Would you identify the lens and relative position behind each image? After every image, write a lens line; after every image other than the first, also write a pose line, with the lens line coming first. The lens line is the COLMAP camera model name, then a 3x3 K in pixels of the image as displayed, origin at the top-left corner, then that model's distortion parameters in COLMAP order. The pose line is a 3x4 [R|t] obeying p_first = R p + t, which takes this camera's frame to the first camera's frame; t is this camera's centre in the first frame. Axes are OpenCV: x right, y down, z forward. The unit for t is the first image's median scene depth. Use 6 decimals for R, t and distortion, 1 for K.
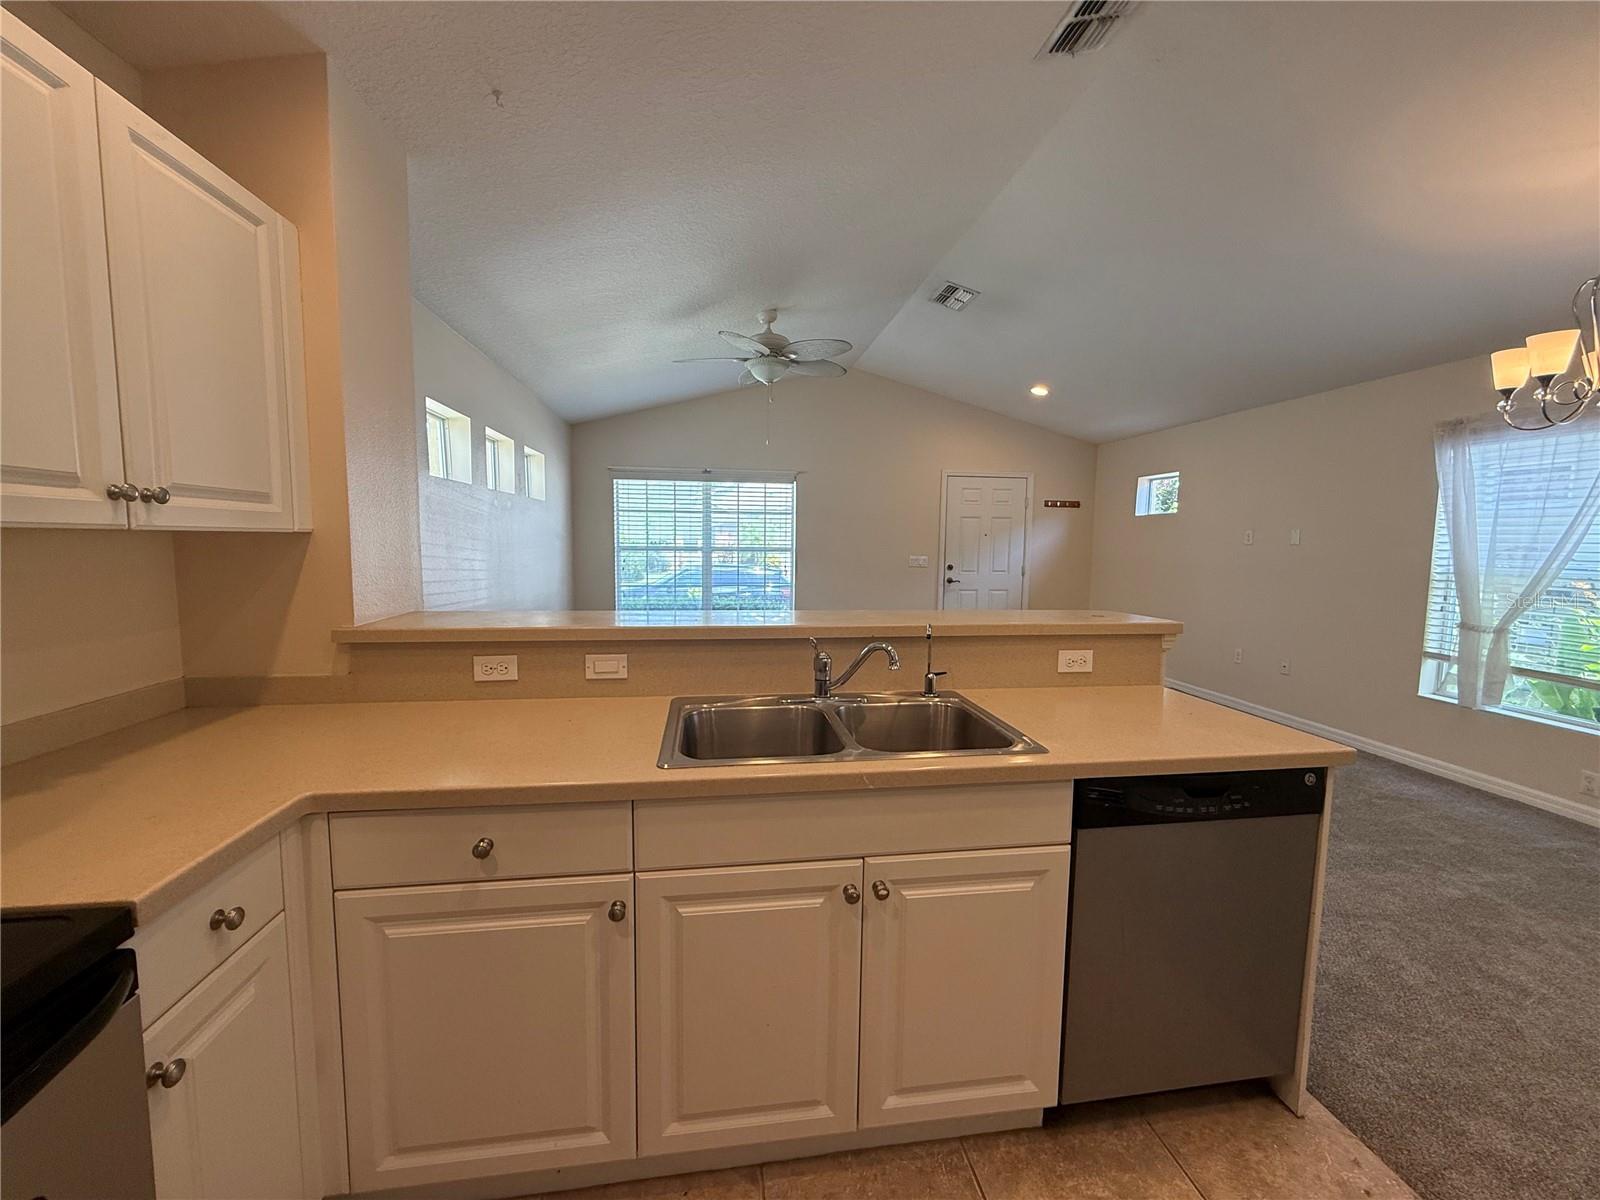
lens RADIAL K [[639.2, 0, 799.2], [0, 639.2, 597.8], [0, 0, 1]] dist [-0.001255, 0.000205]
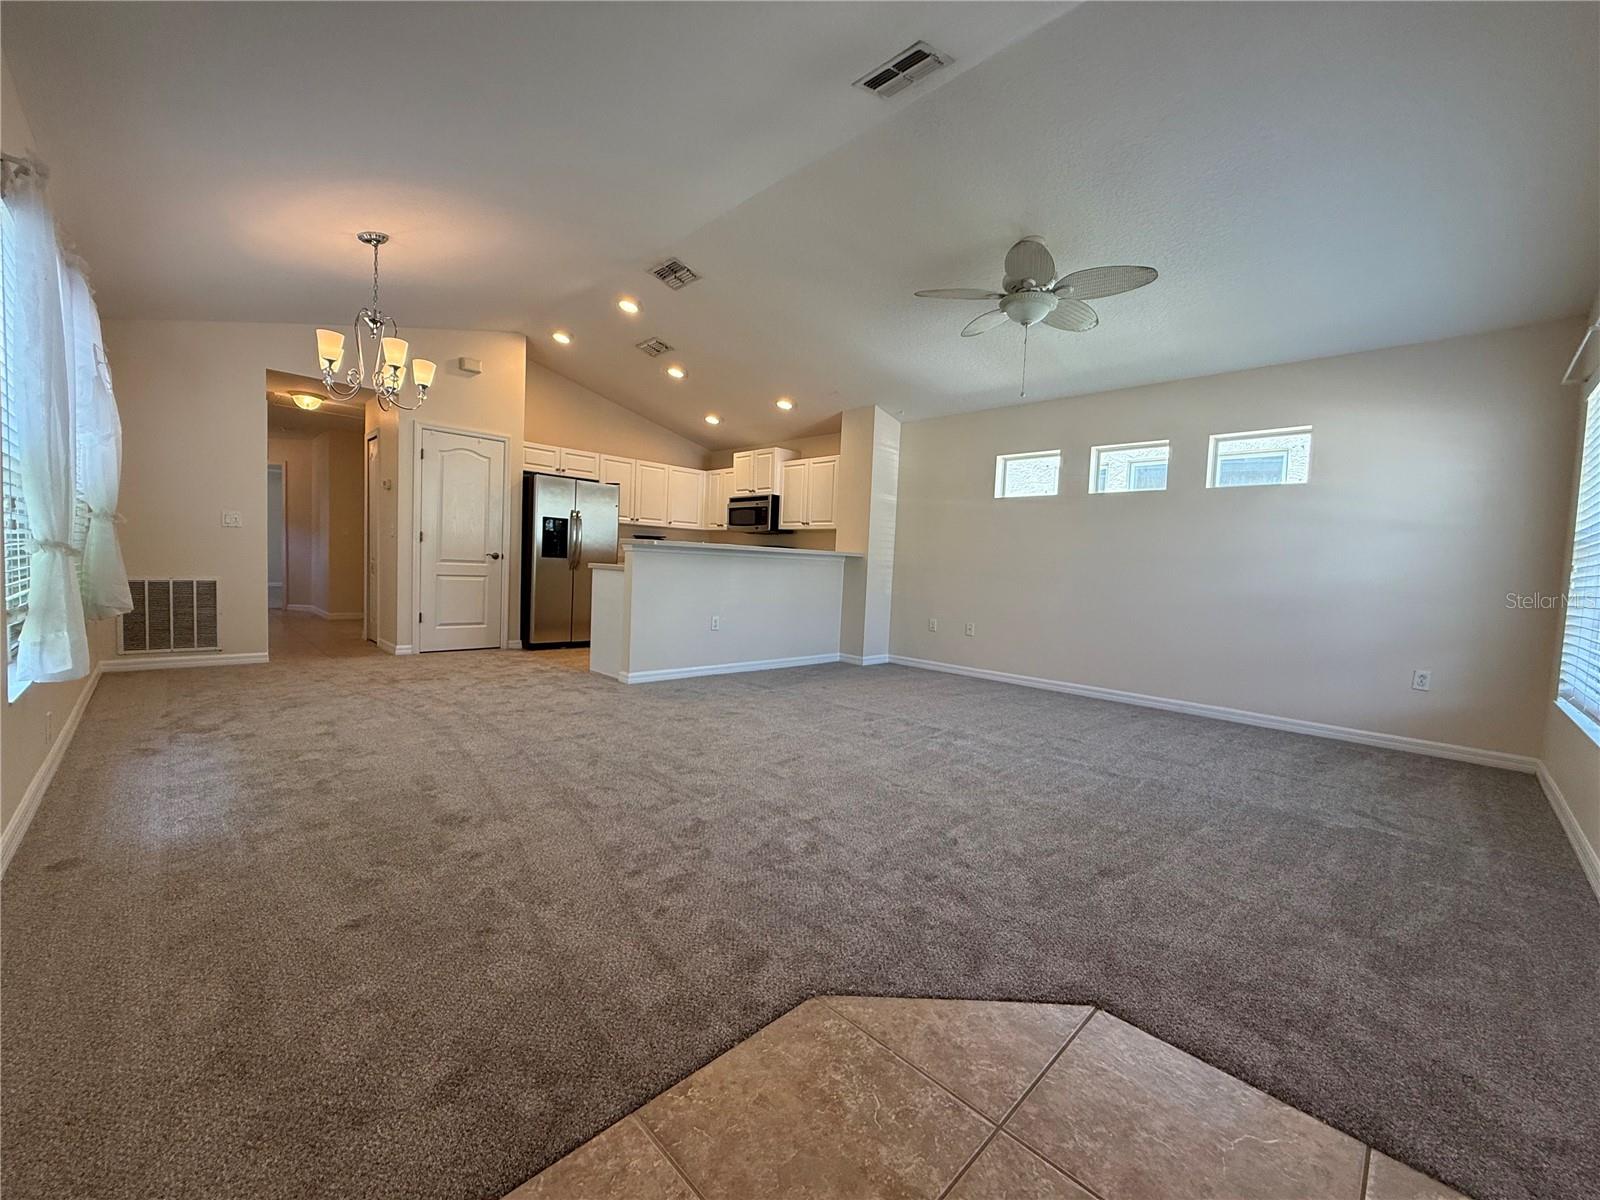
lens RADIAL K [[638.7, 0, 799.1], [0, 638.7, 597.9], [0, 0, 1]] dist [-0.001448, 0.000303]
pose [[-0.801643, -0.015893, -0.597592, 0.931706], [-0.107714, 0.987126, 0.118240, -0.061036], [0.588019, 0.159155, -0.793034, 2.085194]]
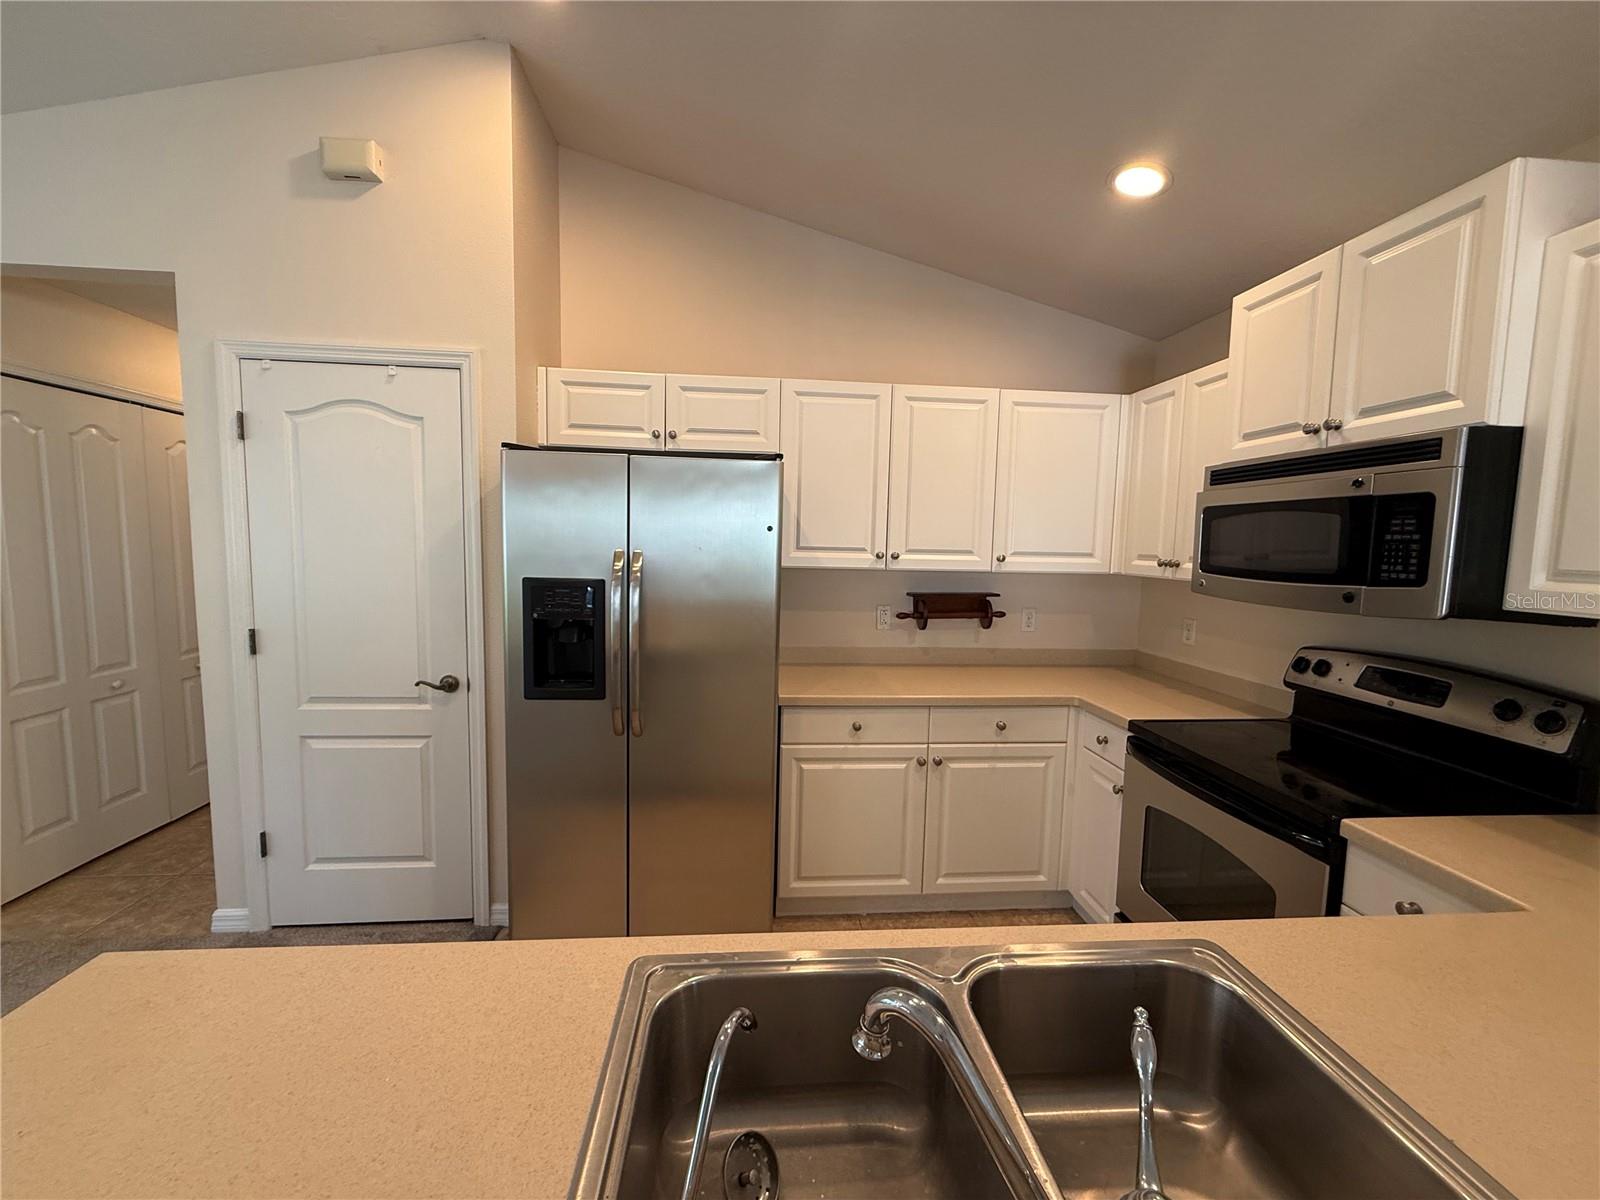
lens RADIAL K [[638.7, 0, 799.1], [0, 638.7, 597.9], [0, 0, 1]] dist [-0.001448, 0.000303]
pose [[-0.997977, -0.040528, 0.048978, 0.092132], [-0.031116, 0.983250, 0.179588, -0.094388], [-0.055436, 0.177701, -0.982522, 0.656102]]
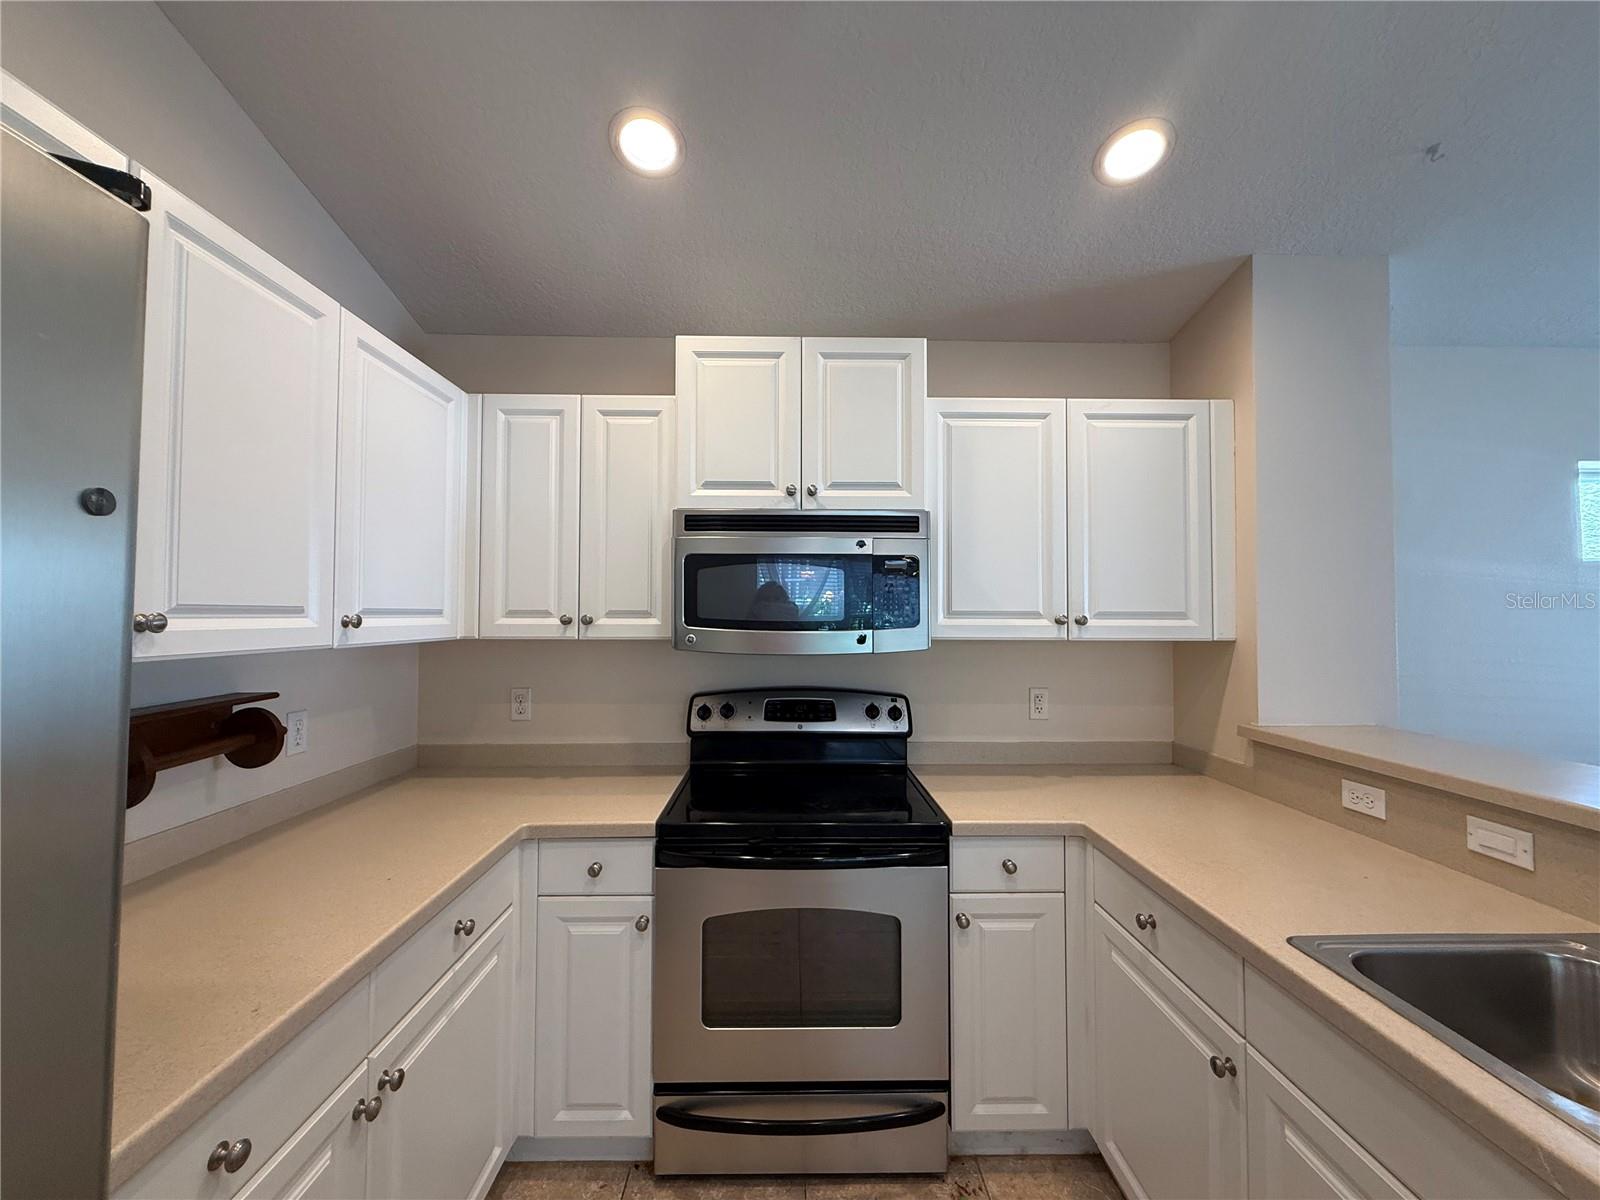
lens RADIAL K [[638.7, 0, 799.1], [0, 638.7, 597.9], [0, 0, 1]] dist [-0.001448, 0.000303]
pose [[-0.123175, -0.042736, -0.991464, 0.272875], [-0.094604, 0.995028, -0.031136, -0.034874], [0.987865, 0.089961, -0.126606, 0.171143]]
